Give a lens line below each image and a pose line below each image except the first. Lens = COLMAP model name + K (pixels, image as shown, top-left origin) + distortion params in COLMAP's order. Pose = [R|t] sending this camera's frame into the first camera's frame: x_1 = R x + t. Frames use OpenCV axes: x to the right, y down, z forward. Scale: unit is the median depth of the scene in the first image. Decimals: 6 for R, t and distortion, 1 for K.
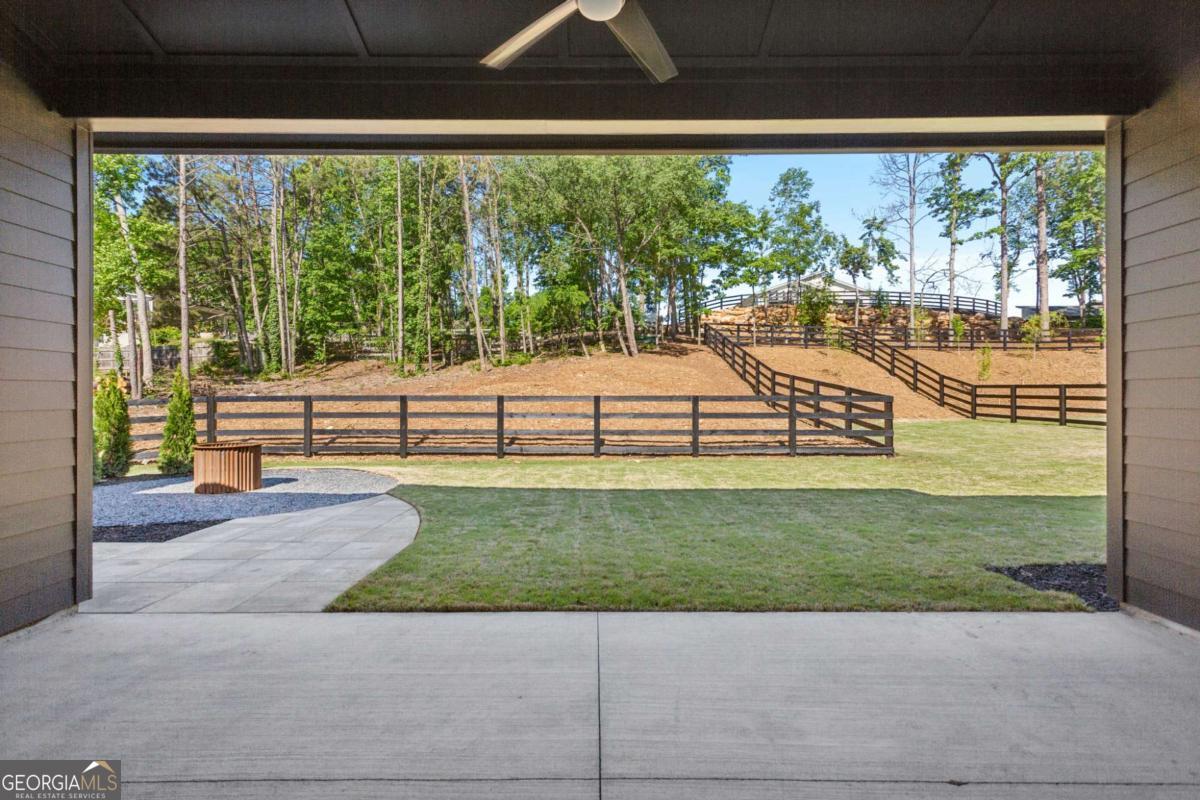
lens RADIAL K [[569.7, 0, 596.0], [0, 569.7, 391.1], [0, 0, 1]] dist [0.000092, 0.012409]
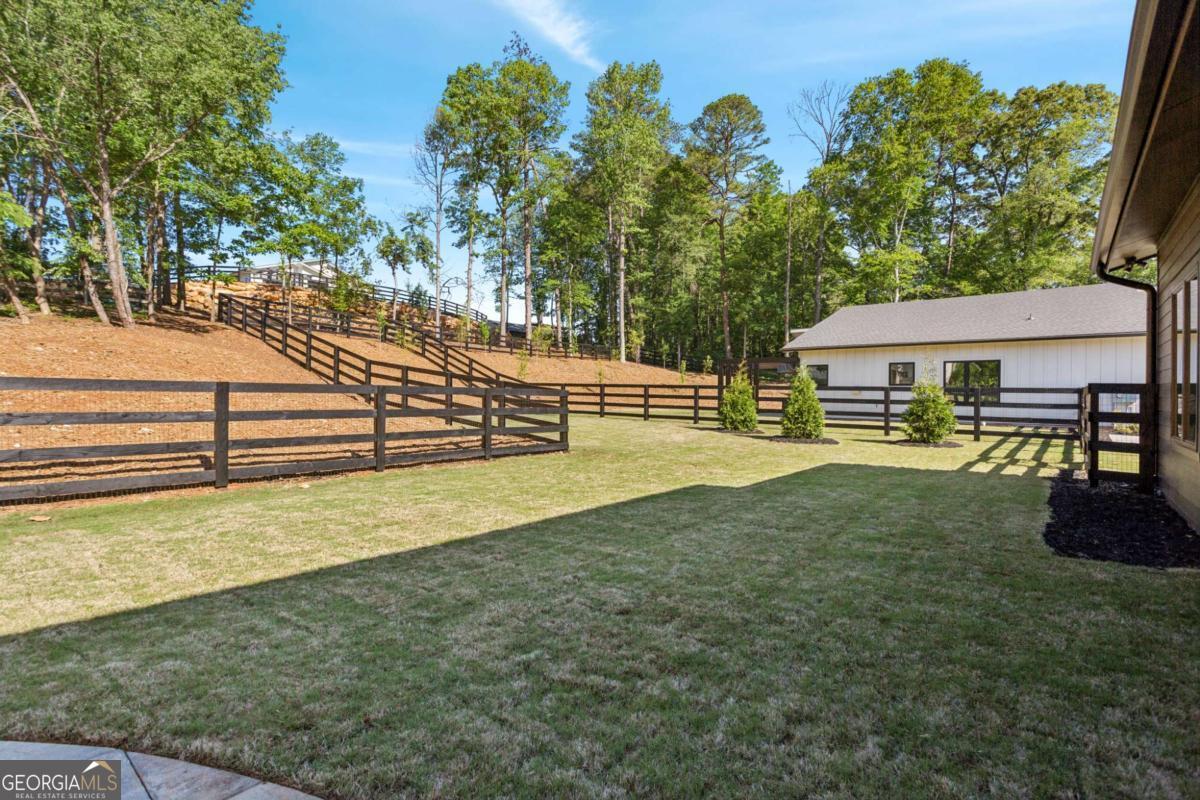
lens RADIAL K [[569.7, 0, 596.0], [0, 569.7, 391.1], [0, 0, 1]] dist [0.000092, 0.012409]
pose [[0.639572, 0.014752, 0.768590, -0.068820], [-0.019322, 0.999808, -0.003112, 0.003902], [-0.768488, -0.012860, 0.639734, 0.113769]]
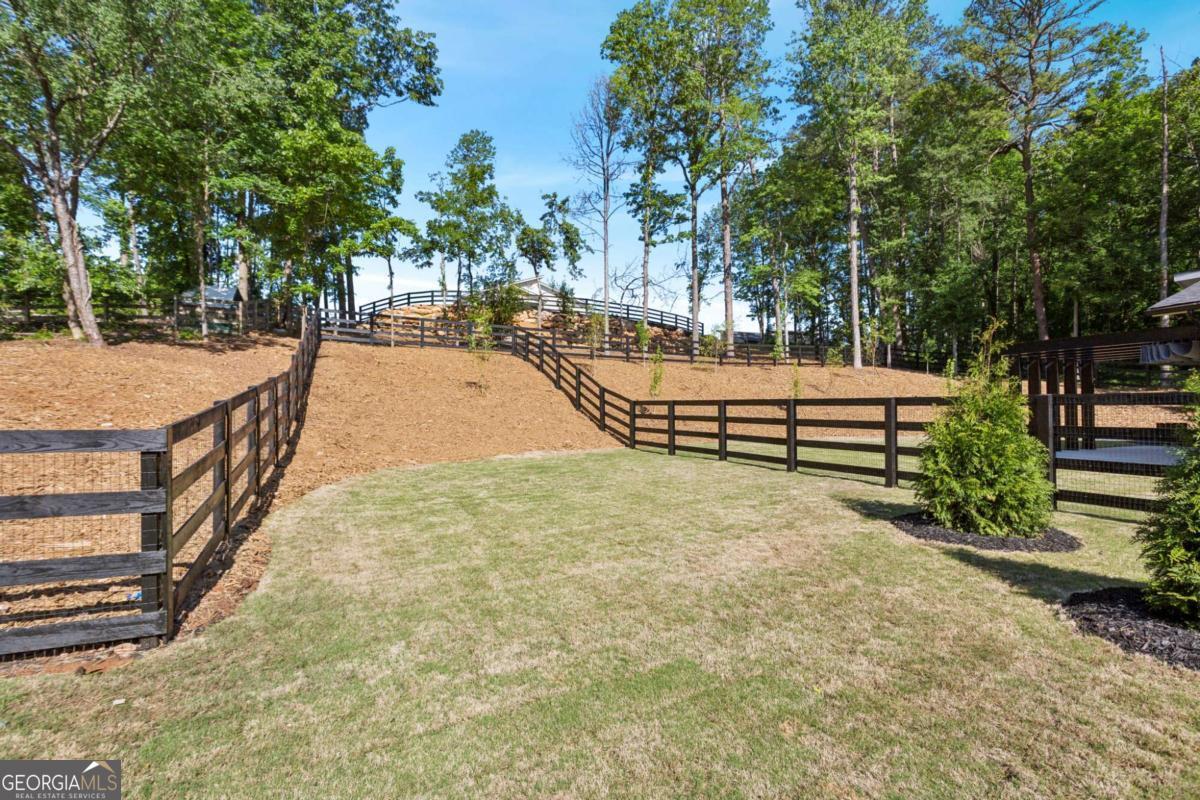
lens RADIAL K [[575.5, 0, 603.8], [0, 575.5, 404.5], [0, 0, 1]] dist [0.002500, 0.001716]
pose [[0.909796, 0.002470, 0.415048, 0.202530], [0.000171, 0.999980, -0.006326, -0.000922], [-0.415055, 0.005826, 0.909778, 0.220071]]
